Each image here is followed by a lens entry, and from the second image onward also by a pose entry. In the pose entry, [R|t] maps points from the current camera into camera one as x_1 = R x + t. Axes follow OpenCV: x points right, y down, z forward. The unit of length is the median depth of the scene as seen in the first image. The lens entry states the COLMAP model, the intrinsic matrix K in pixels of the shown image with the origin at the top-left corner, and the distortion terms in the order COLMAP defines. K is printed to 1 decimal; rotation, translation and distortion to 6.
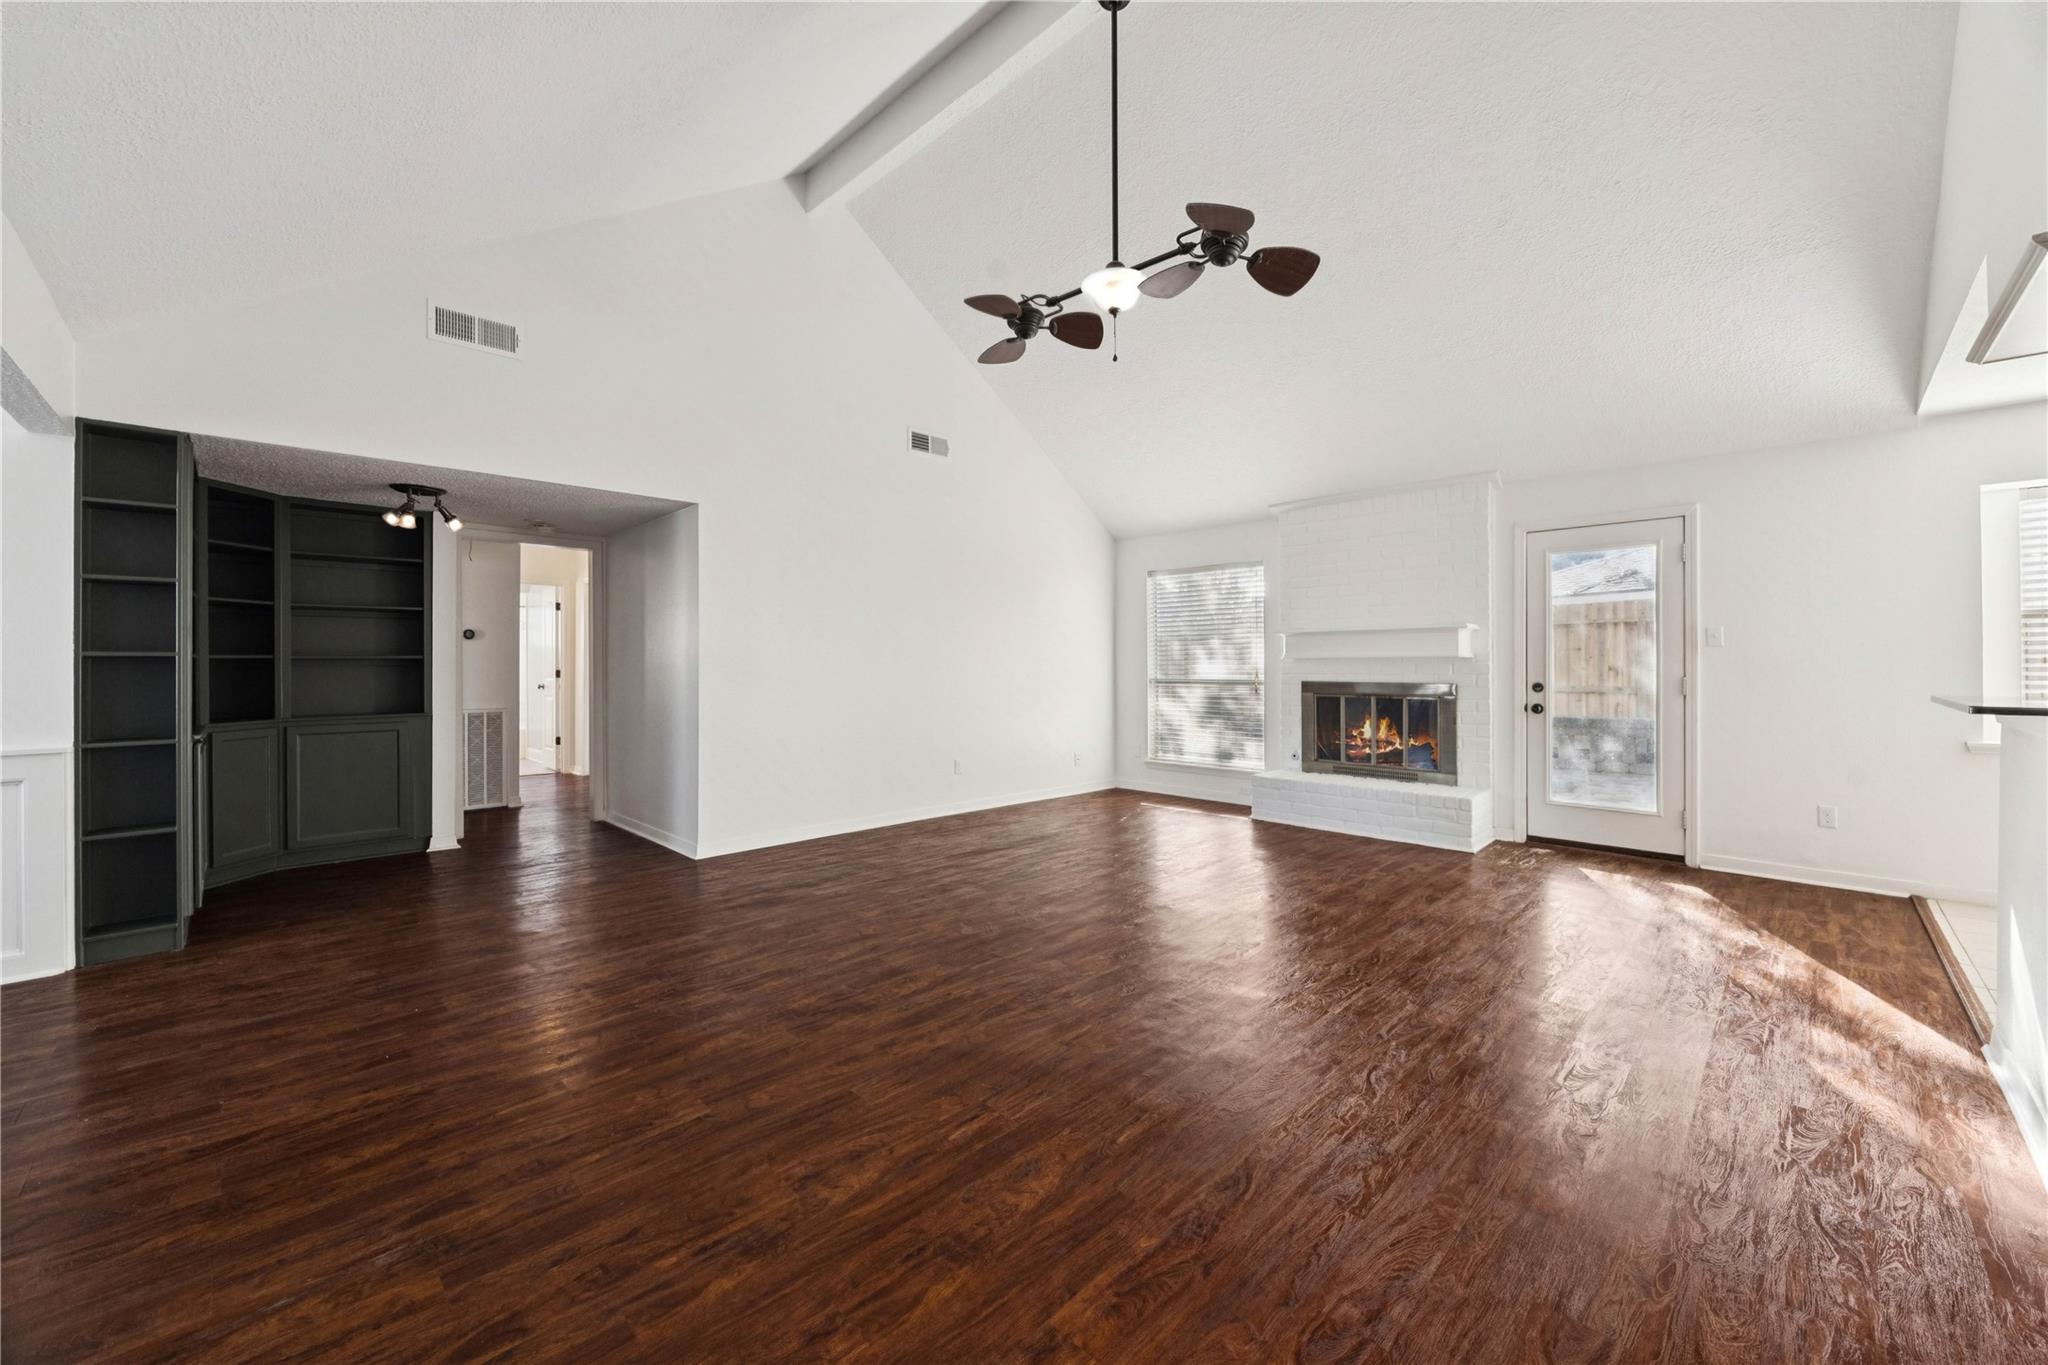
lens RADIAL K [[775.6, 0, 1015.3], [0, 775.6, 668.9], [0, 0, 1]] dist [-0.003269, 0.000476]
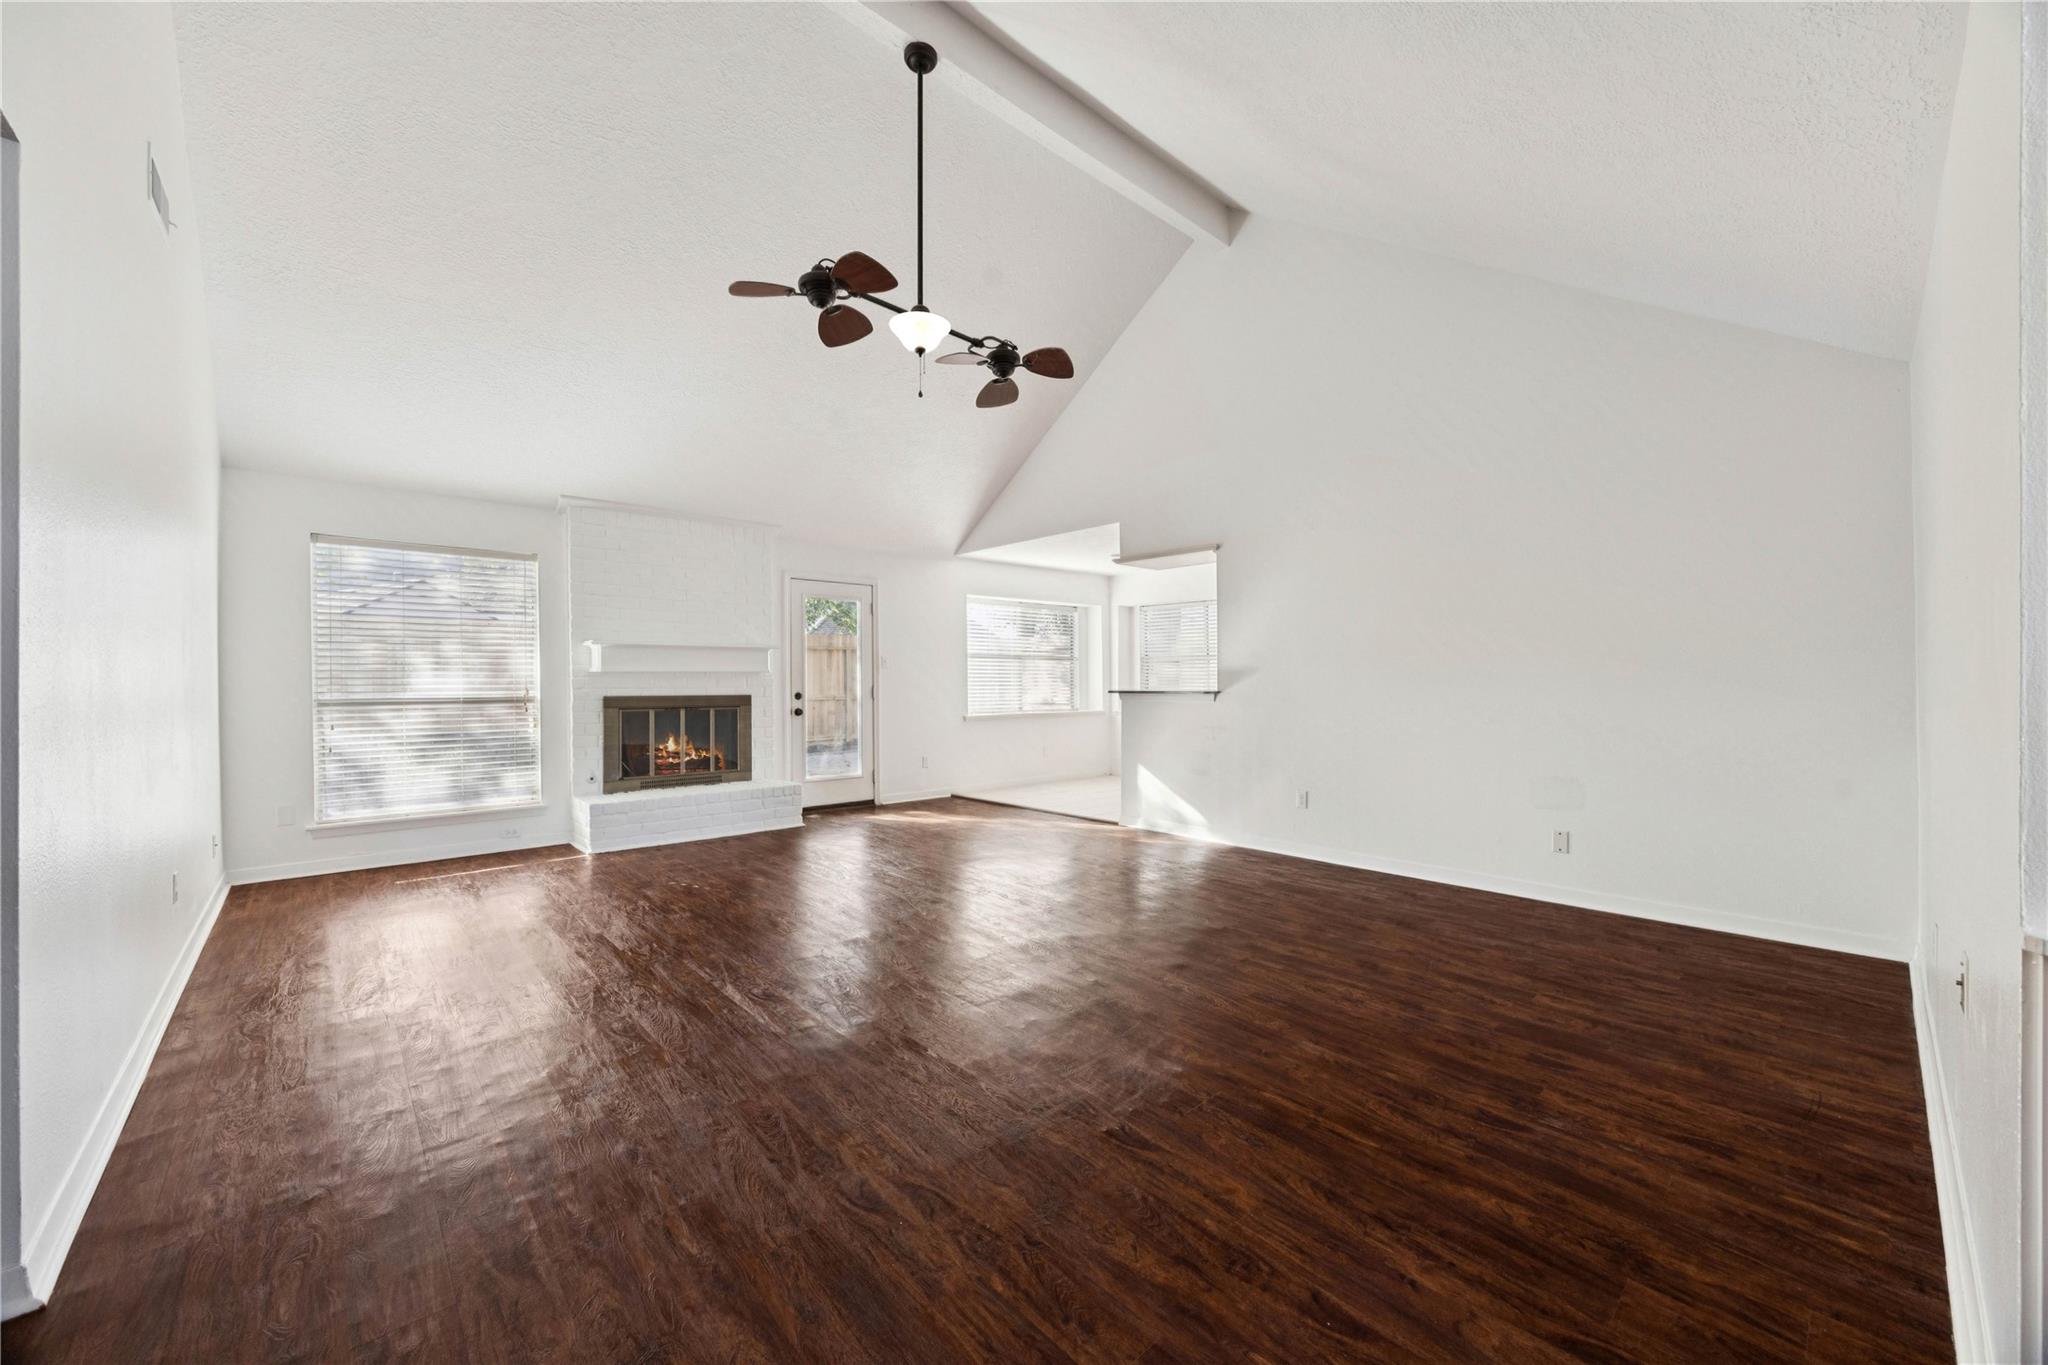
lens RADIAL K [[775.6, 0, 1030.4], [0, 775.6, 682.8], [0, 0, 1]] dist [-0.003269, 0.000476]
pose [[0.036610, 0.001222, 0.999329, -0.646344], [0.004851, 0.999987, -0.001401, 0.004509], [-0.999318, 0.004899, 0.036604, 0.550277]]
